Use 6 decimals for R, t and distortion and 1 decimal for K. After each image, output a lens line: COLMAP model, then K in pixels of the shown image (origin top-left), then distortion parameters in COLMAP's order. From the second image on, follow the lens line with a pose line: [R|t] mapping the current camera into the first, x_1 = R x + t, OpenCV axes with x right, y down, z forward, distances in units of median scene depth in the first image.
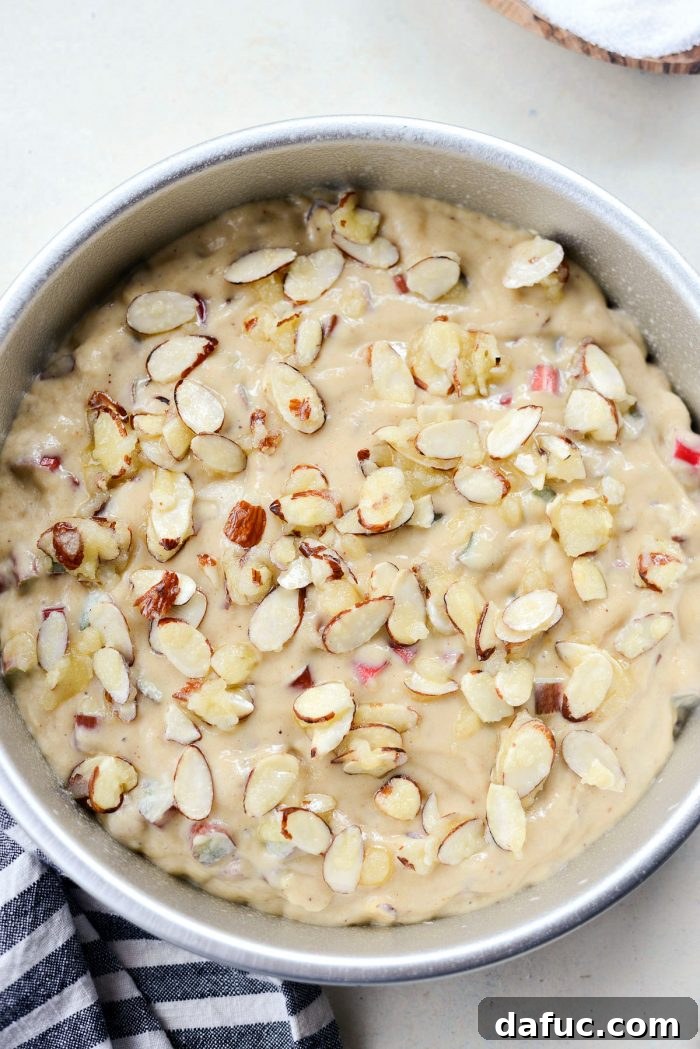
lens RADIAL K [[1640.4, 0, 369.6], [0, 1640.4, 546.1], [0, 0, 1]] dist [-0.152389, 0.019073]
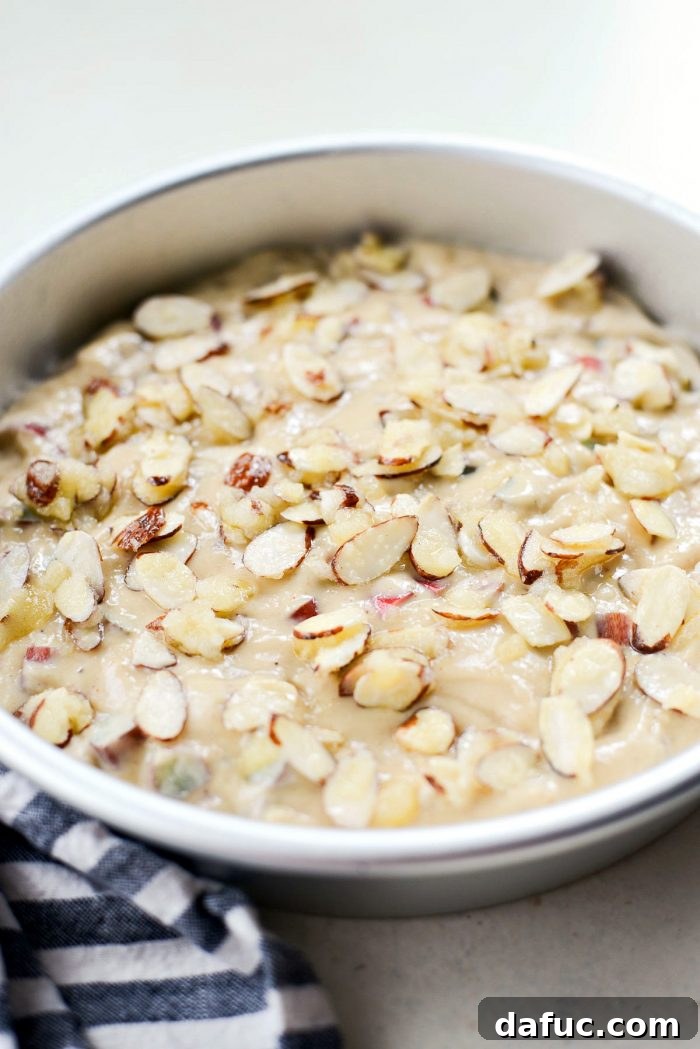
lens RADIAL K [[1640.4, 0, 369.6], [0, 1640.4, 546.1], [0, 0, 1]] dist [-0.152389, 0.019073]
pose [[0.997390, -0.033598, -0.063908, 0.043027], [-0.008533, 0.824080, -0.566409, 0.513262], [0.071695, 0.565476, 0.821643, 0.314924]]
